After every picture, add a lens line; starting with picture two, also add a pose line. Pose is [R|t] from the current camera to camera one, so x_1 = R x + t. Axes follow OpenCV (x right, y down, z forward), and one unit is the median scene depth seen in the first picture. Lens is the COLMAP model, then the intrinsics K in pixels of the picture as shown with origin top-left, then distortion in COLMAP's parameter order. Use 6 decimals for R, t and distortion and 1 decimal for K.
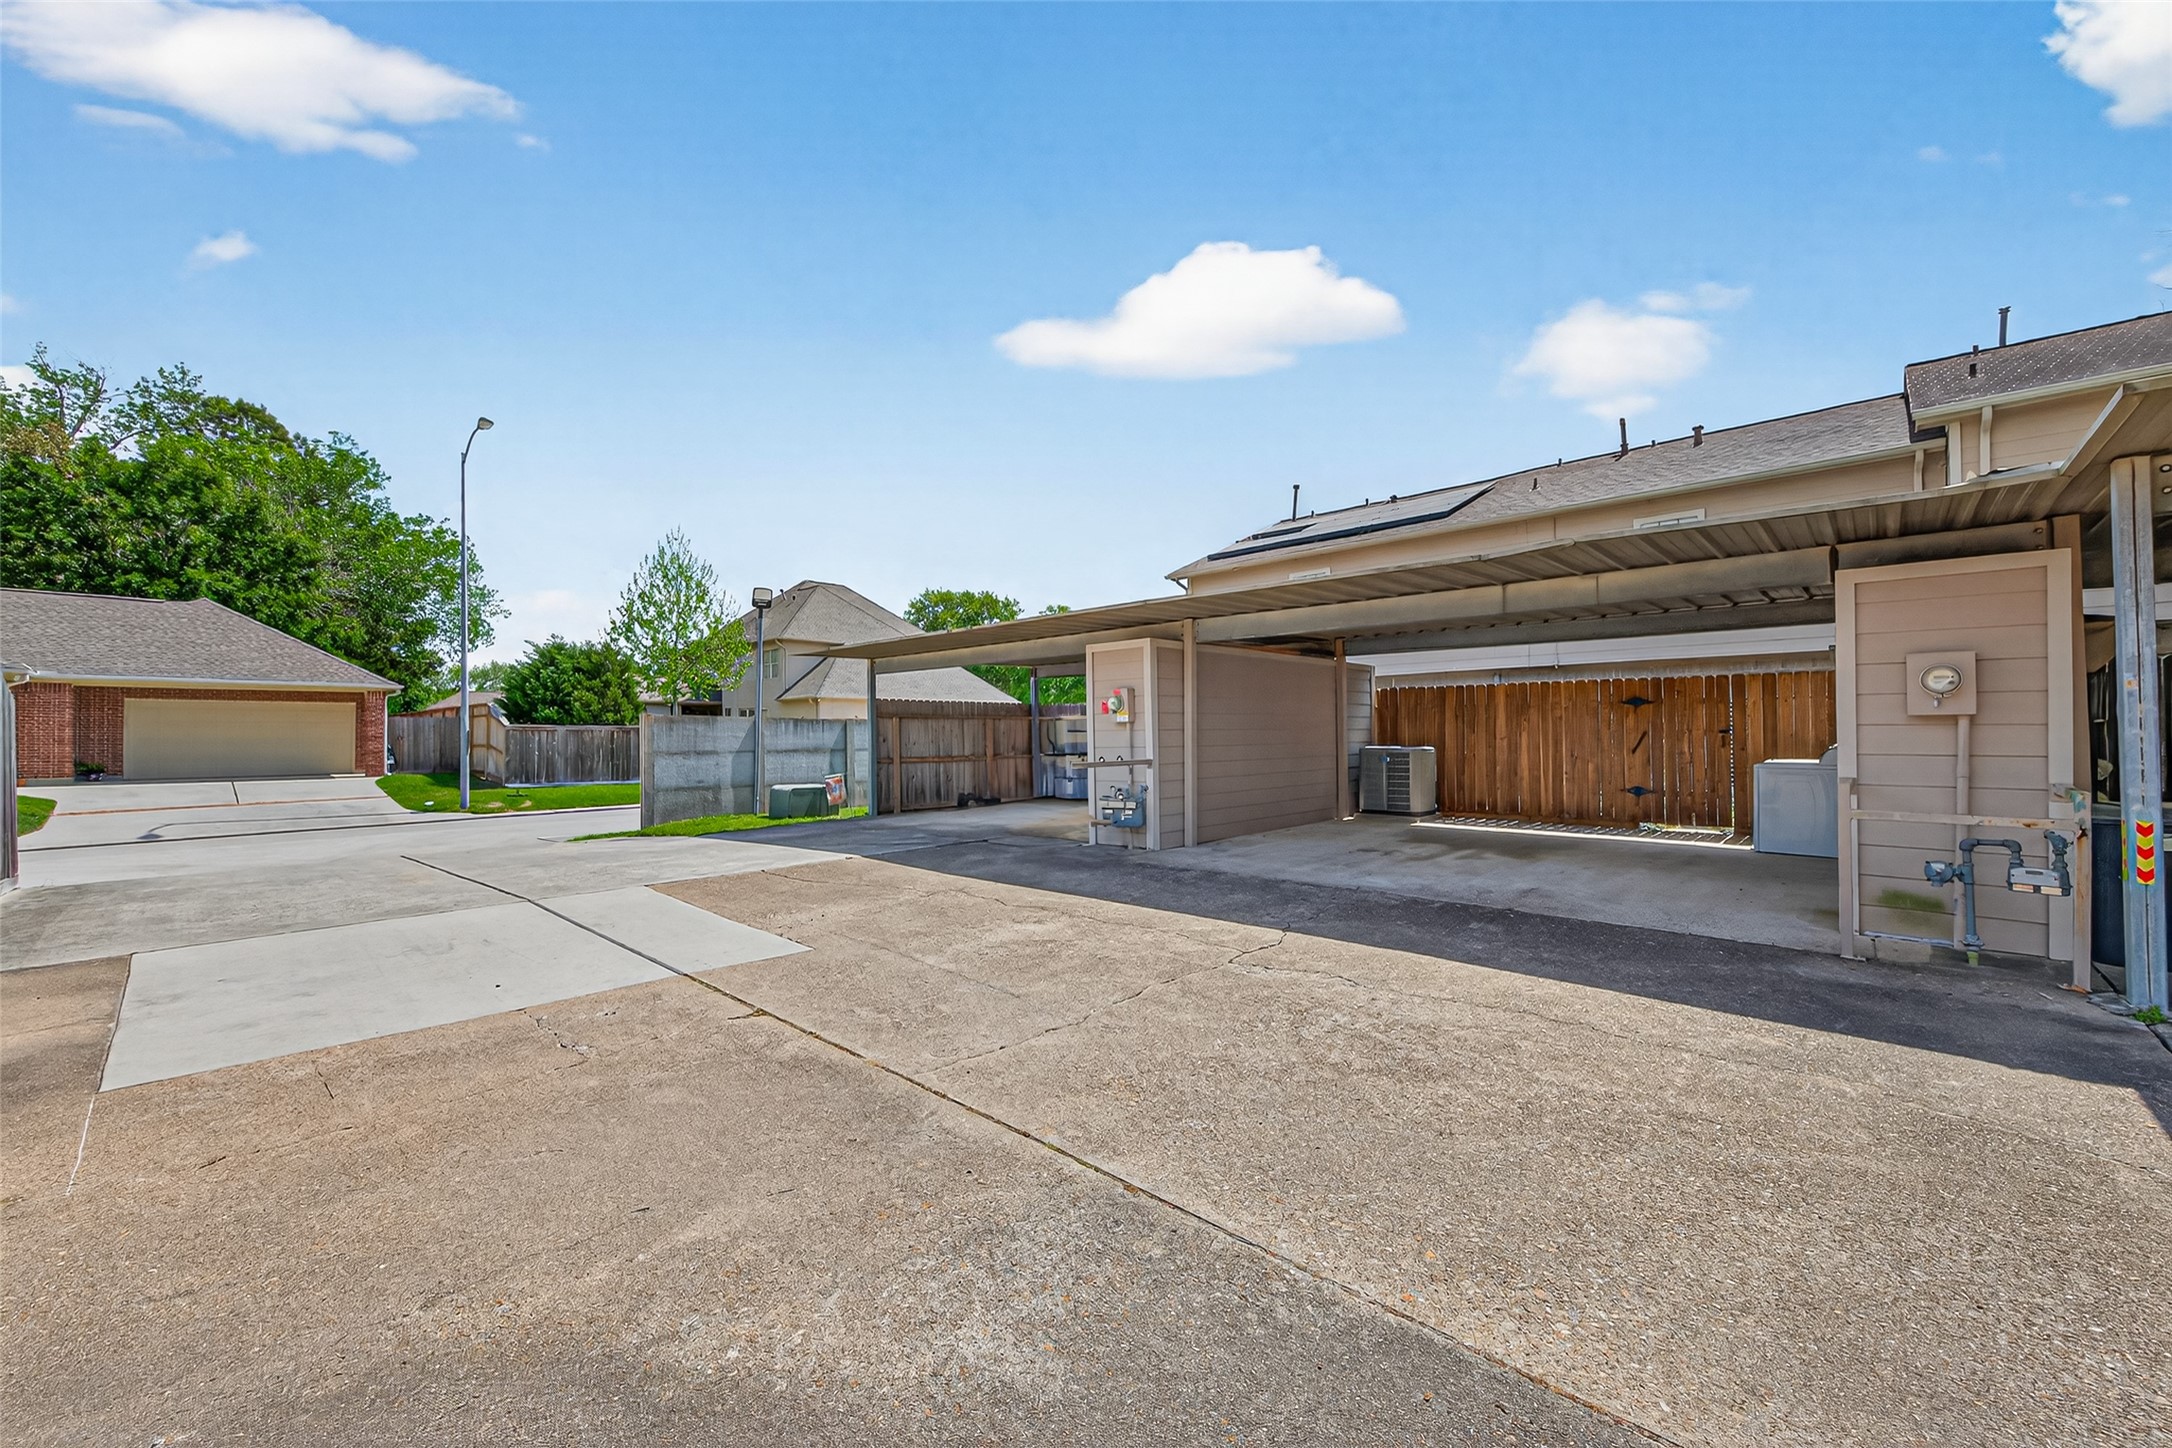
lens RADIAL K [[840.8, 0, 1090.9], [0, 840.8, 724.7], [0, 0, 1]] dist [0.008123, -0.002048]
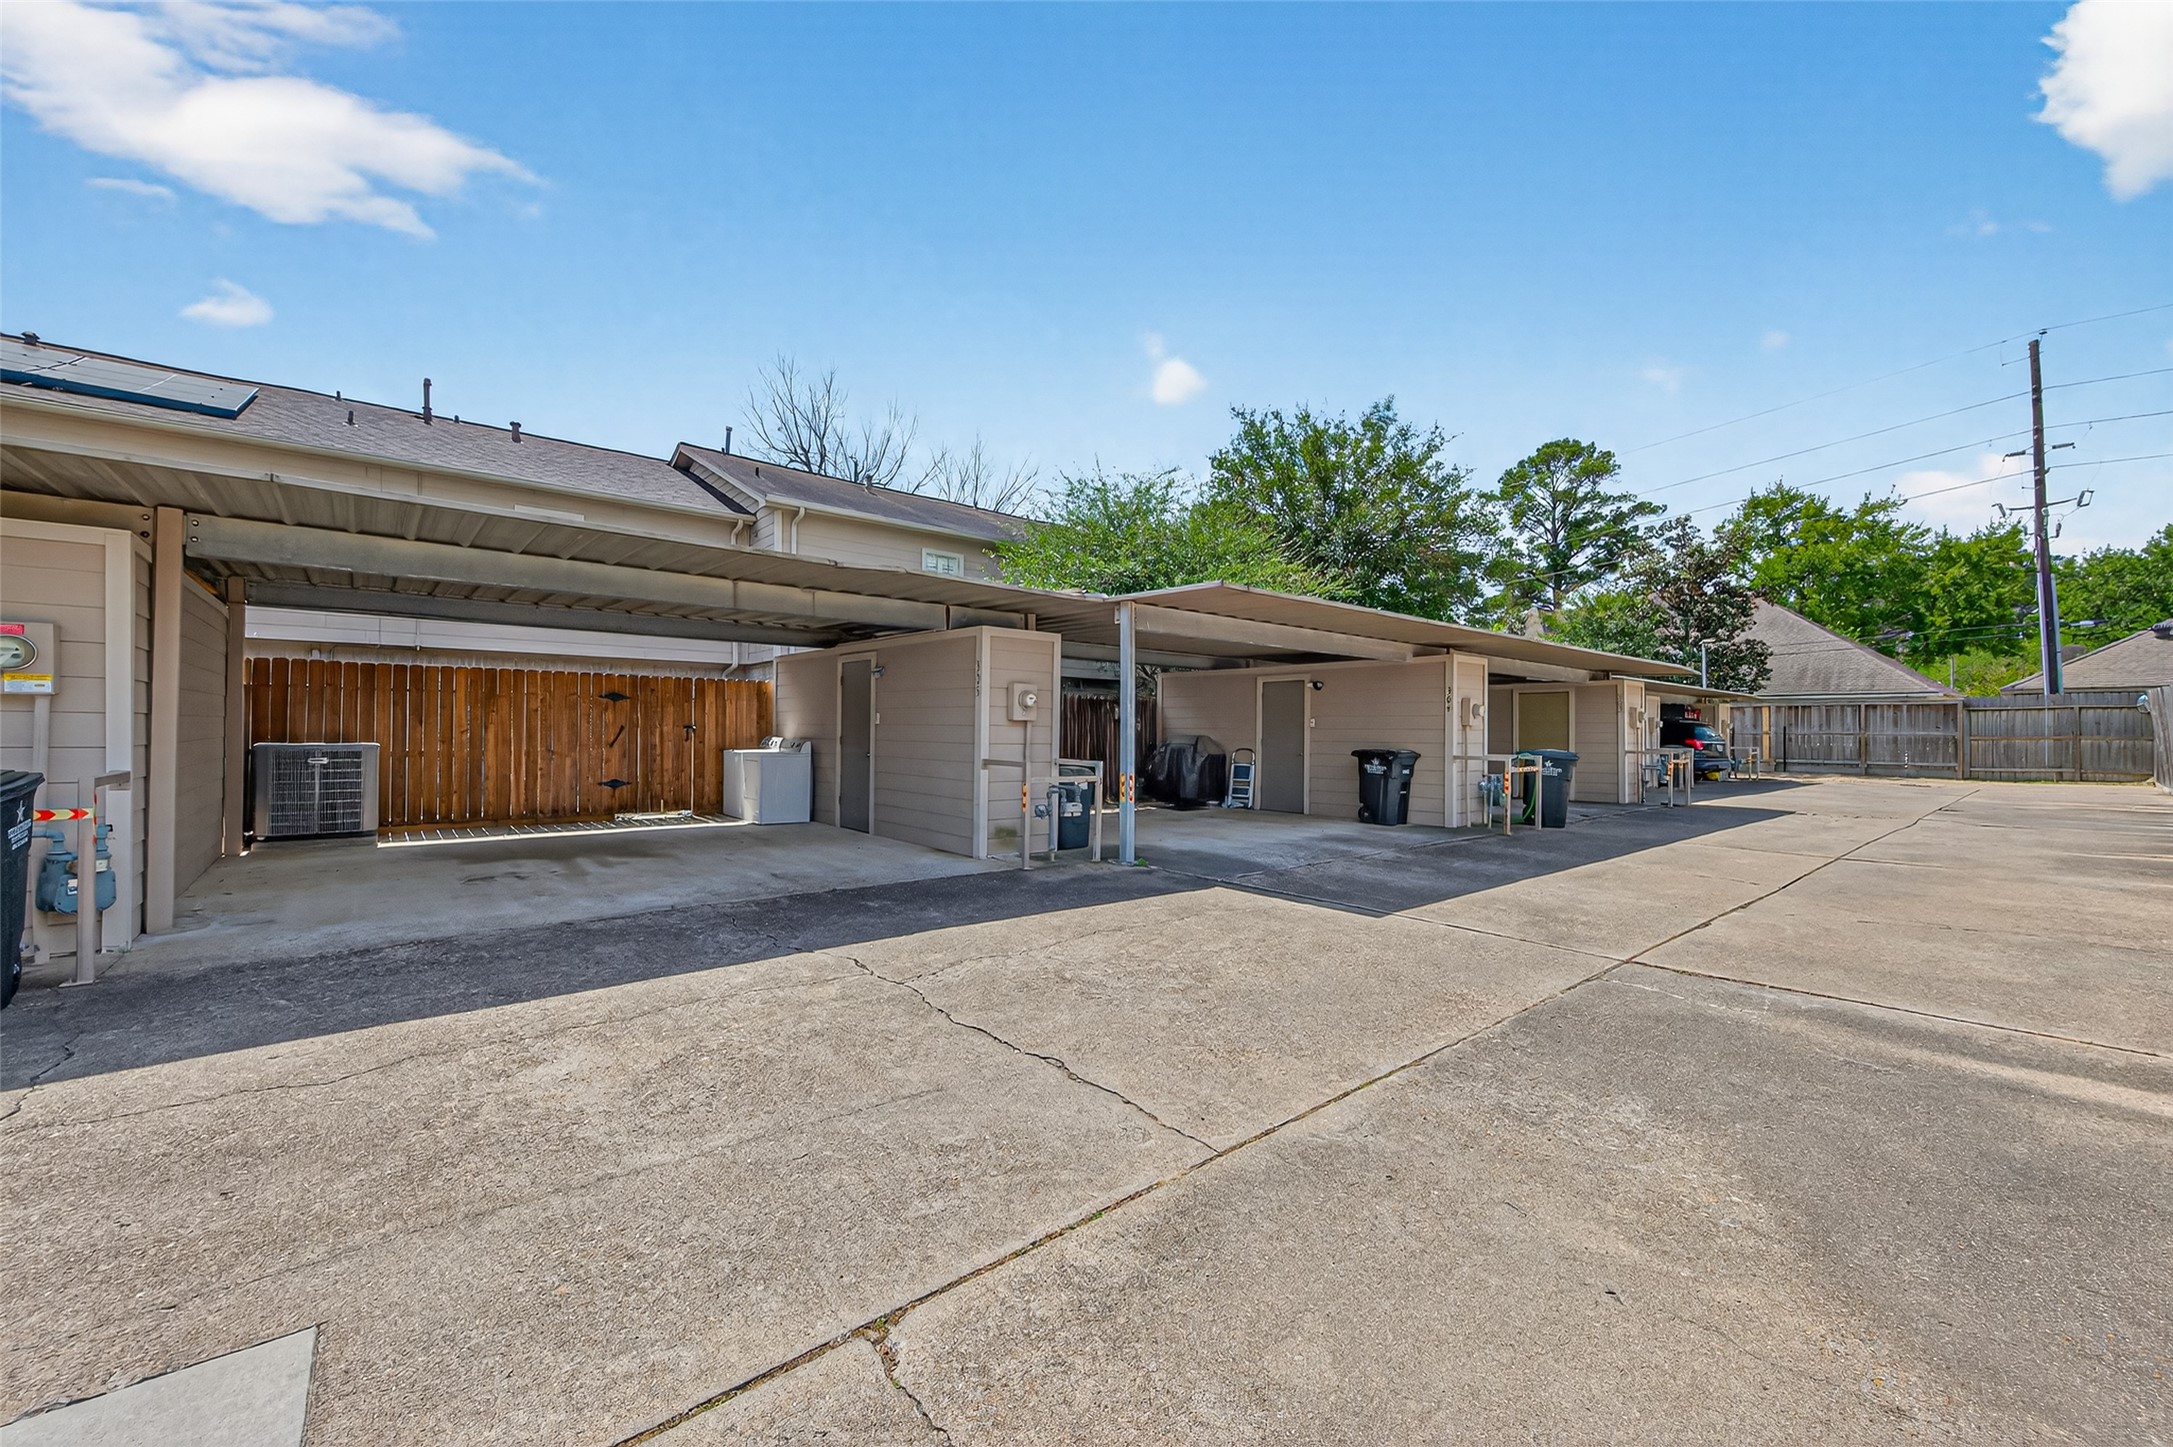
lens RADIAL K [[841.2, 0, 1088.0], [0, 841.2, 721.7], [0, 0, 1]] dist [0.008123, -0.002048]
pose [[0.119280, 0.015995, 0.992732, -0.352875], [-0.020498, 0.999697, -0.013645, 0.006198], [-0.992649, -0.018721, 0.119572, 0.350590]]
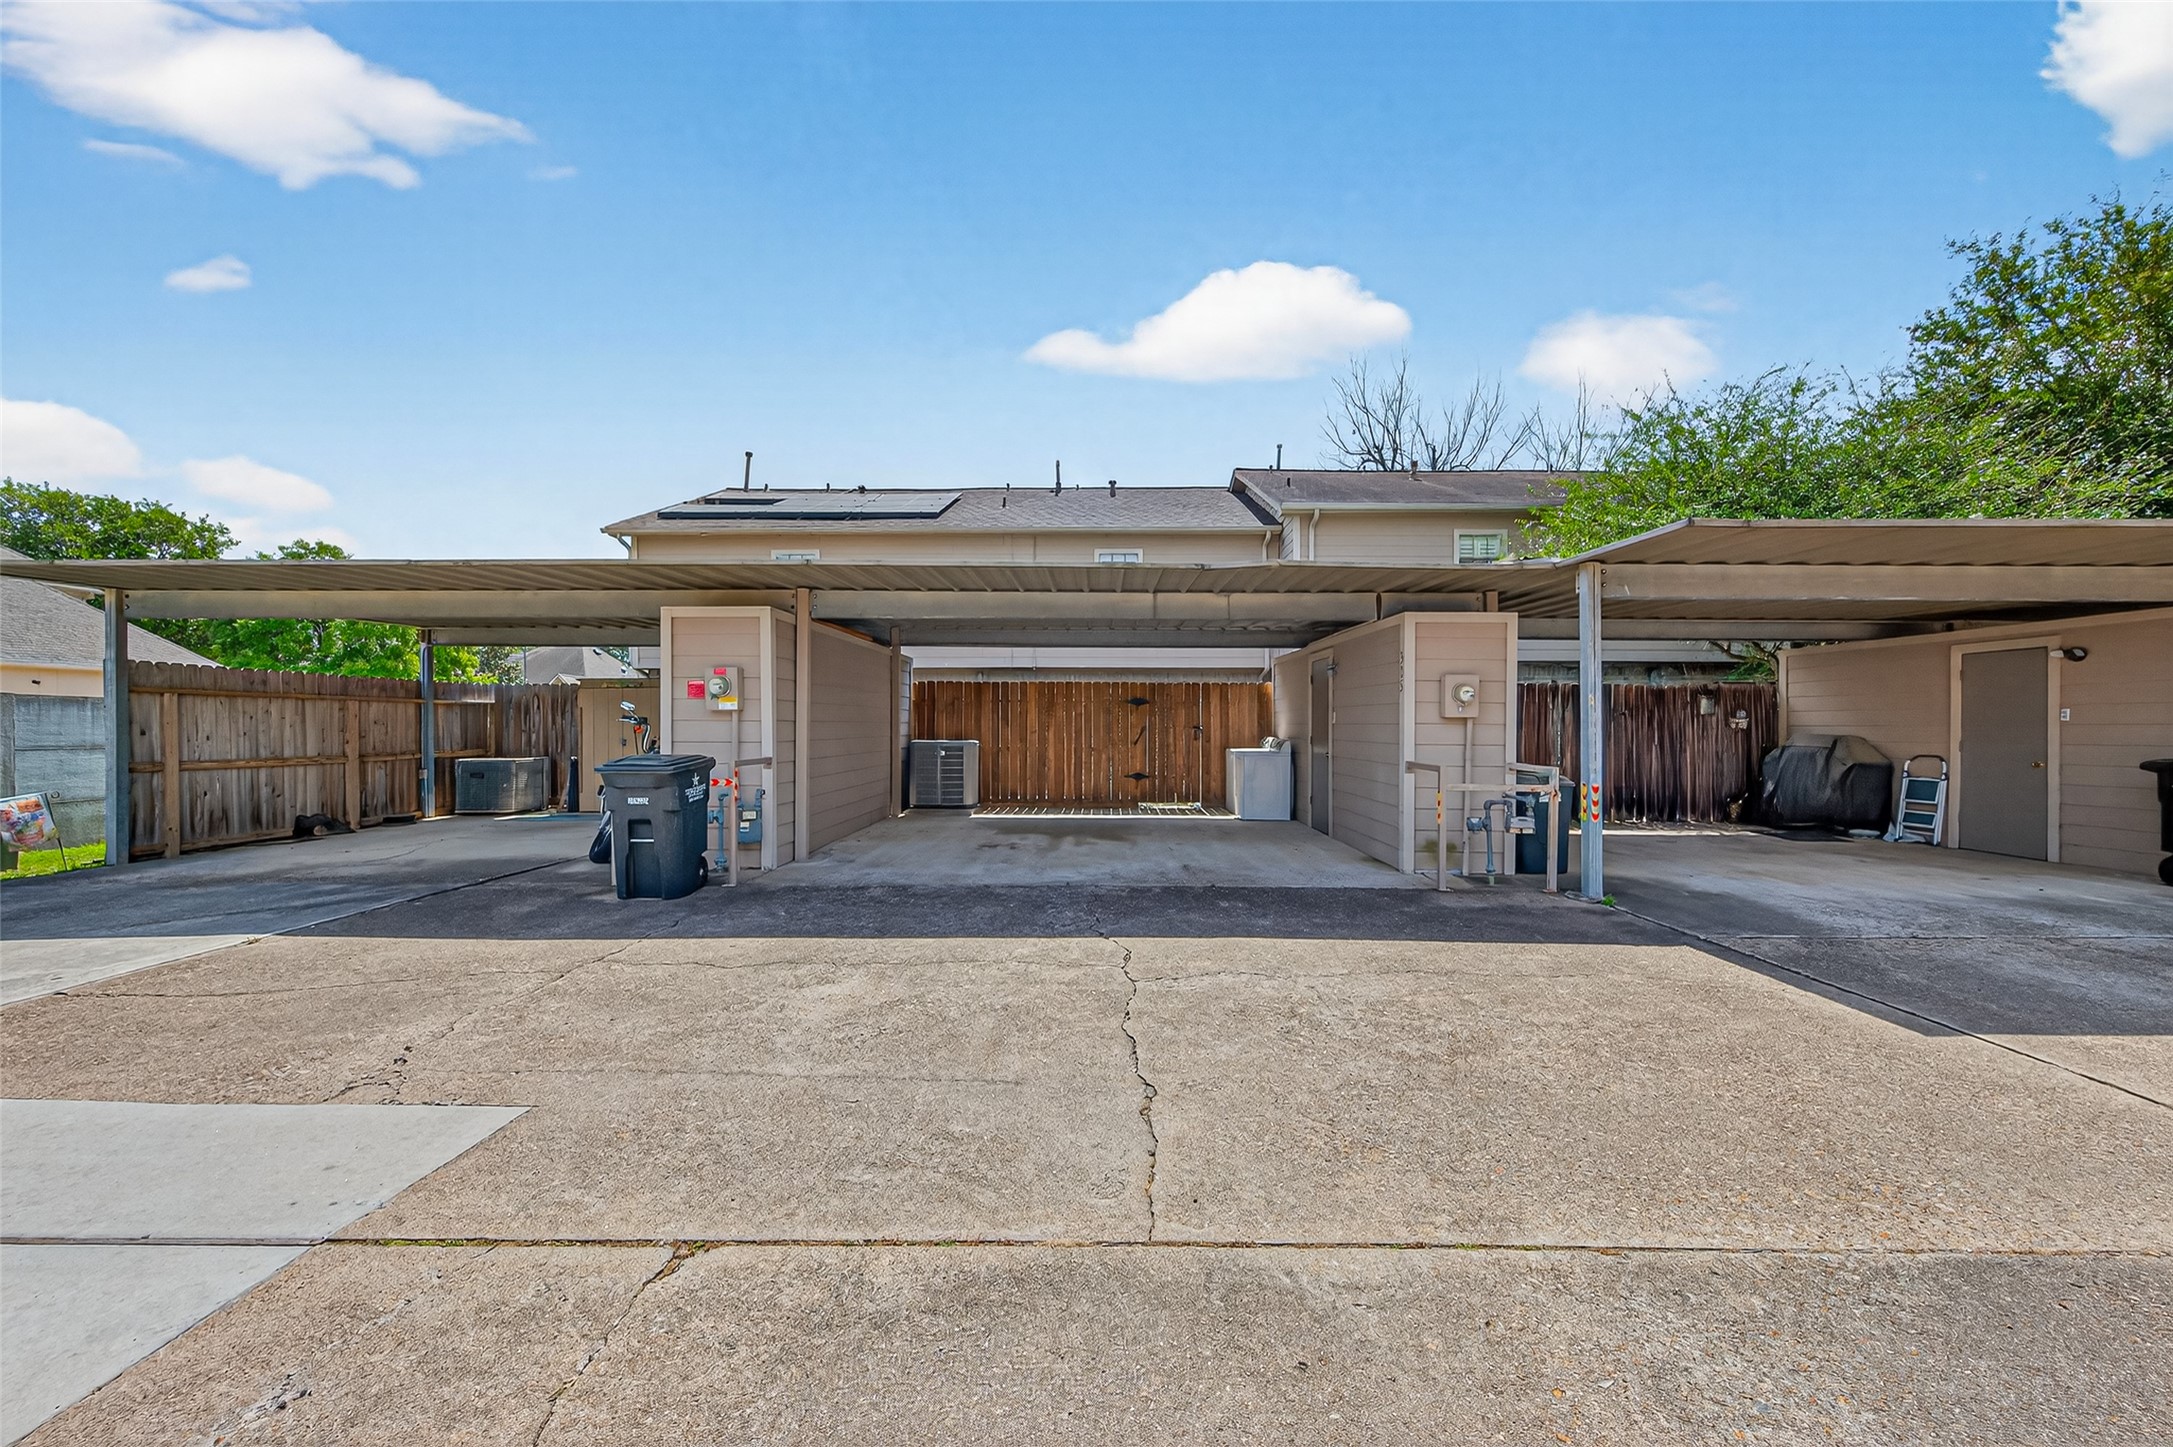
lens RADIAL K [[841.2, 0, 1097.5], [0, 841.2, 729.5], [0, 0, 1]] dist [0.008123, -0.002048]
pose [[0.735084, 0.005048, 0.677957, -0.237240], [-0.013957, 0.999873, 0.007688, 0.003684], [-0.677833, -0.015113, 0.735061, 0.184869]]
